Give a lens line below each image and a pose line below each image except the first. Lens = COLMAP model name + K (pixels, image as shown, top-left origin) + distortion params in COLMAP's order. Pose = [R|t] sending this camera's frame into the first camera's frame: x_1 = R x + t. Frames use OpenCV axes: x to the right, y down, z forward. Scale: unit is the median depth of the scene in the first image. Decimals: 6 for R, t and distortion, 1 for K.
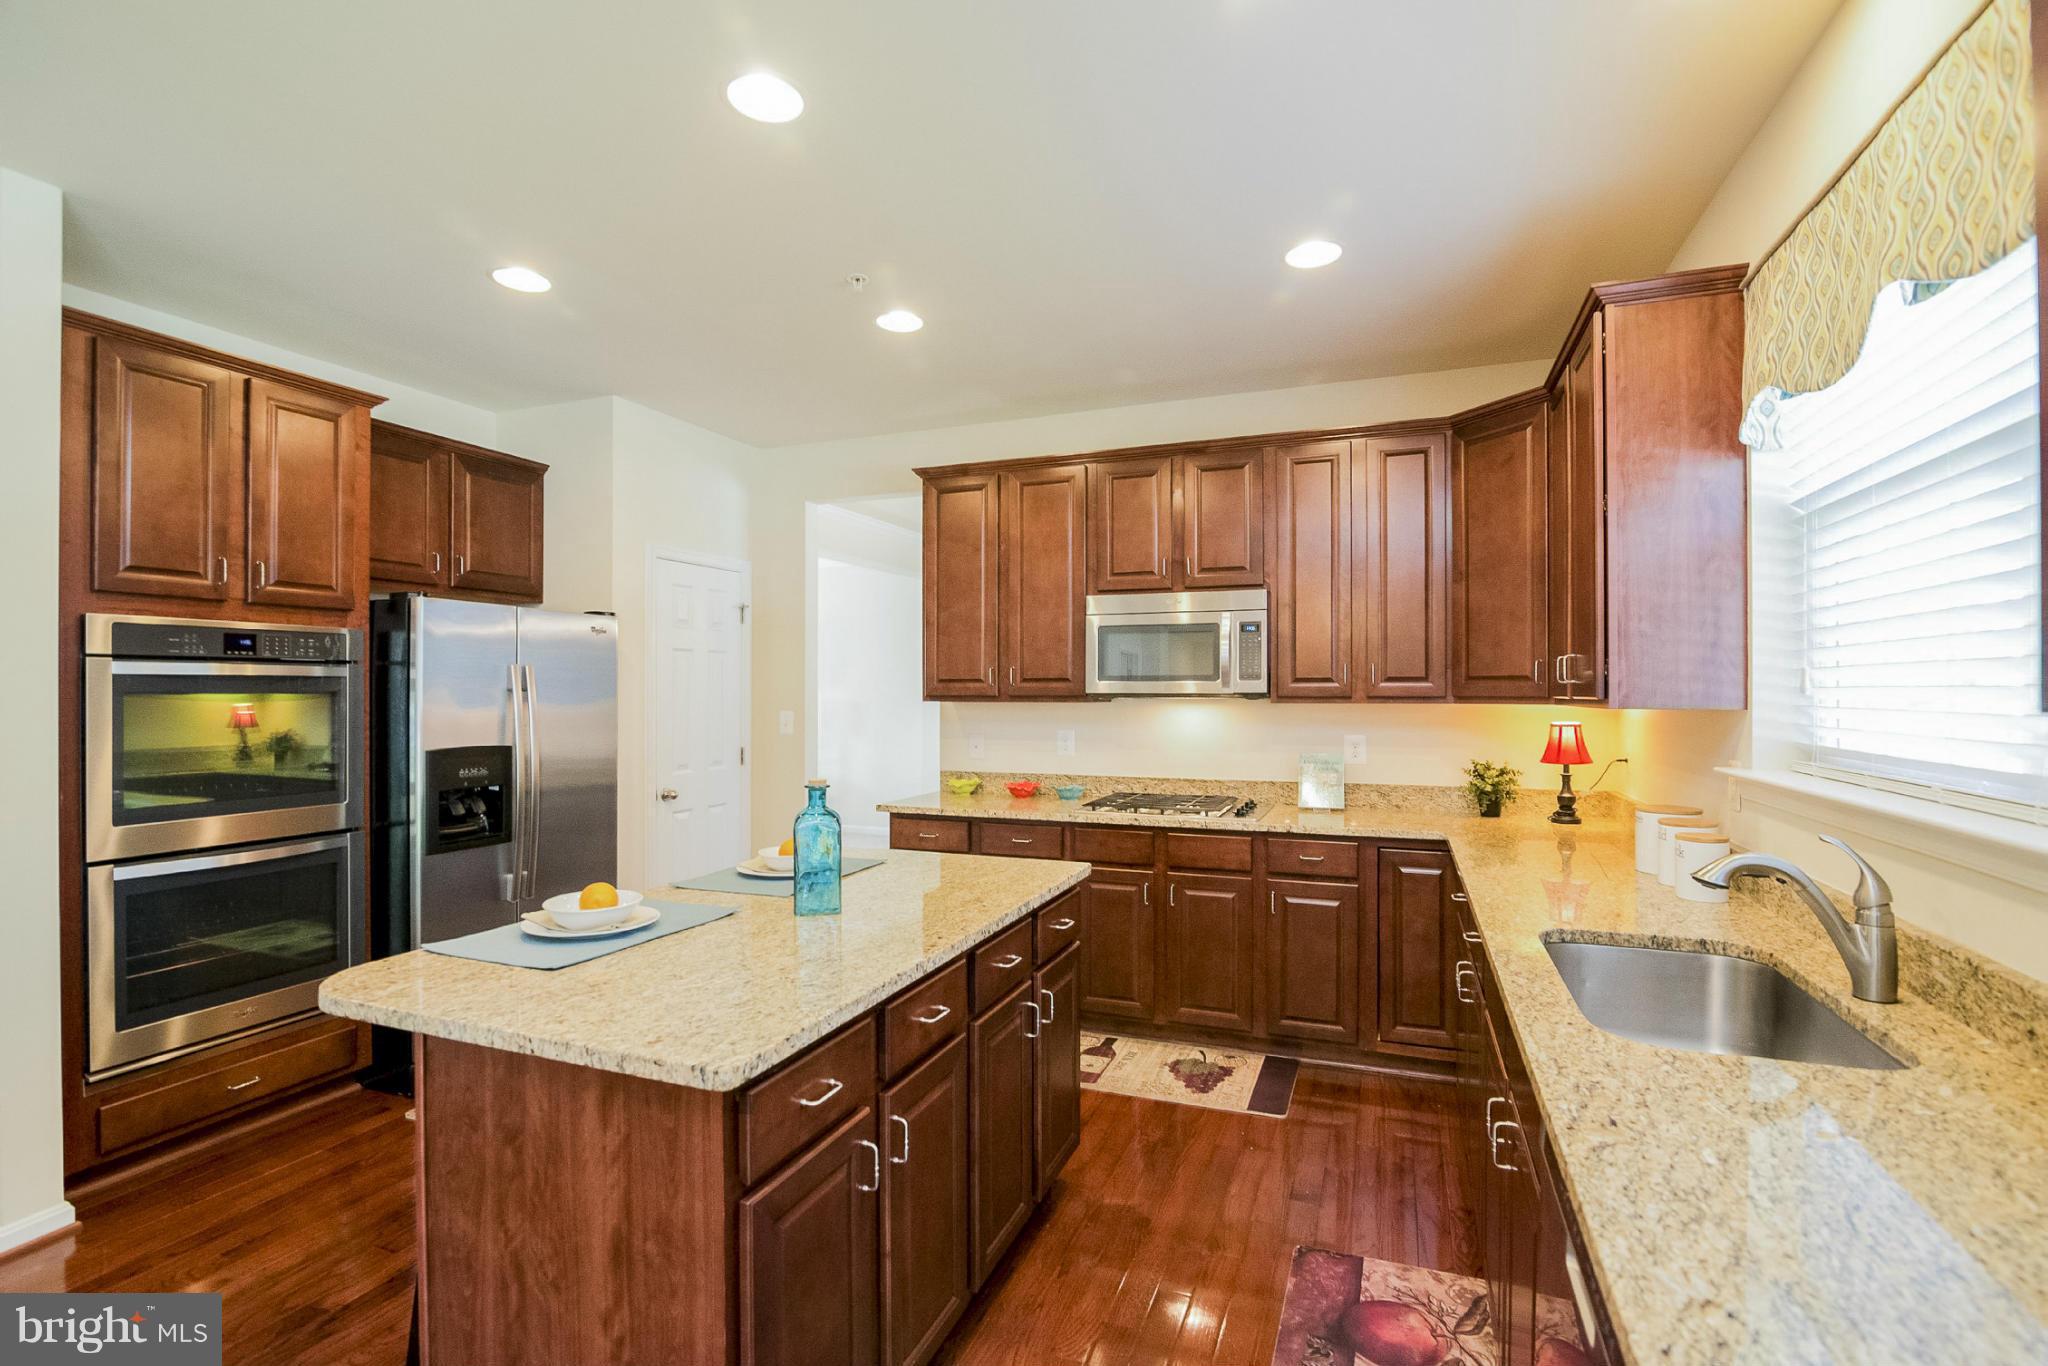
lens RADIAL K [[944.2, 0, 1031.7], [0, 944.2, 690.9], [0, 0, 1]] dist [-0.015579, 0.000279]
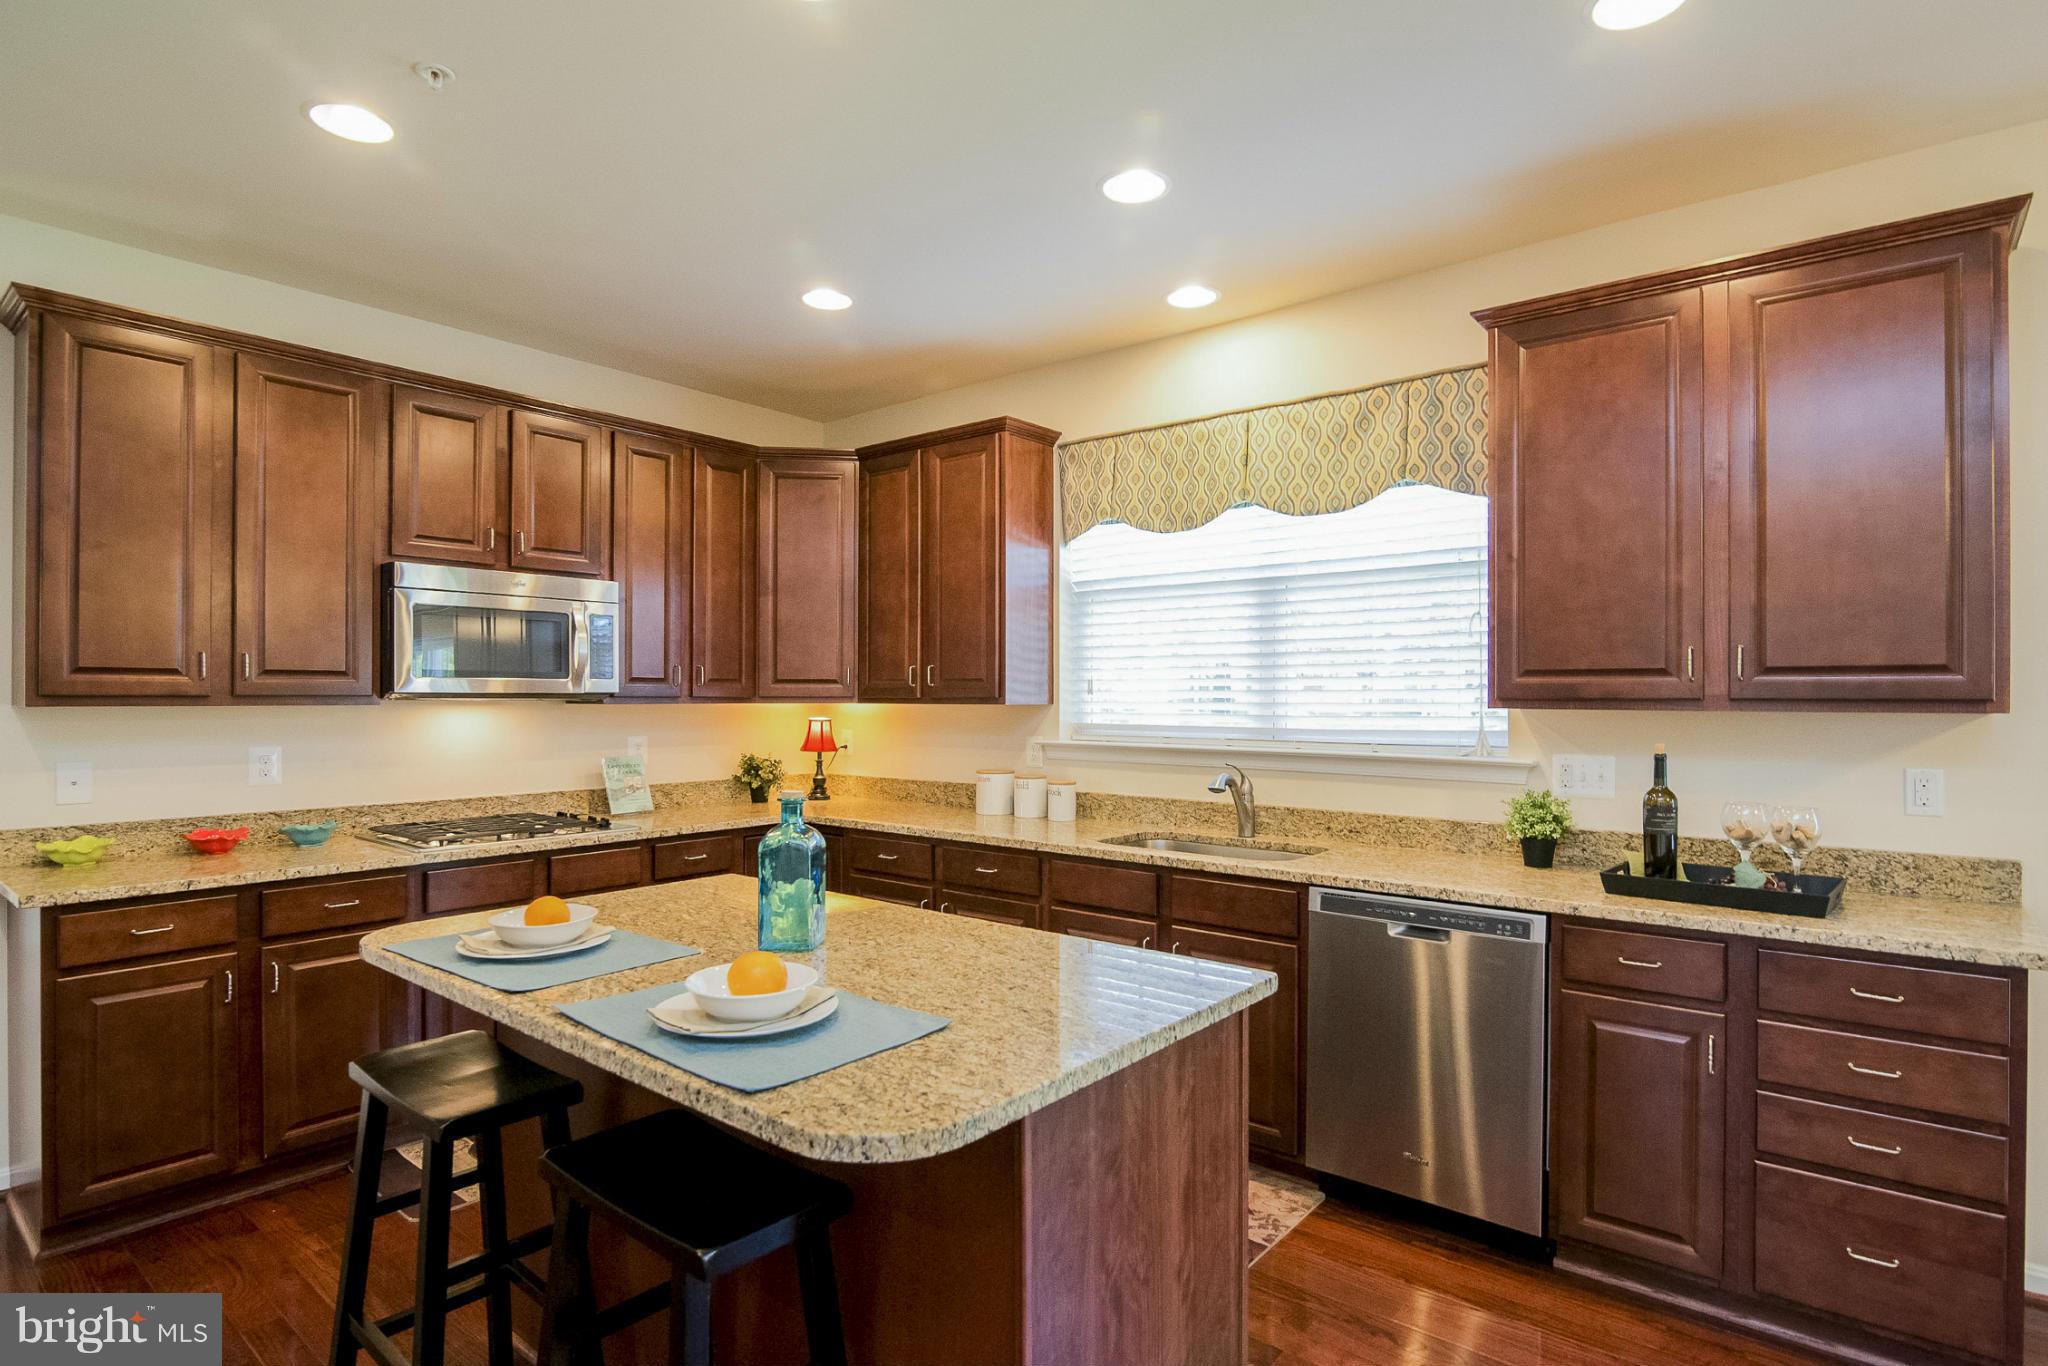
lens RADIAL K [[1046.1, 0, 1040.4], [0, 1046.1, 687.5], [0, 0, 1]] dist [-0.005846, -0.000393]
pose [[0.297050, 0.008993, 0.954820, -0.651857], [-0.003147, 0.999959, -0.008439, 0.004322], [-0.954857, -0.000498, 0.297066, 0.312869]]
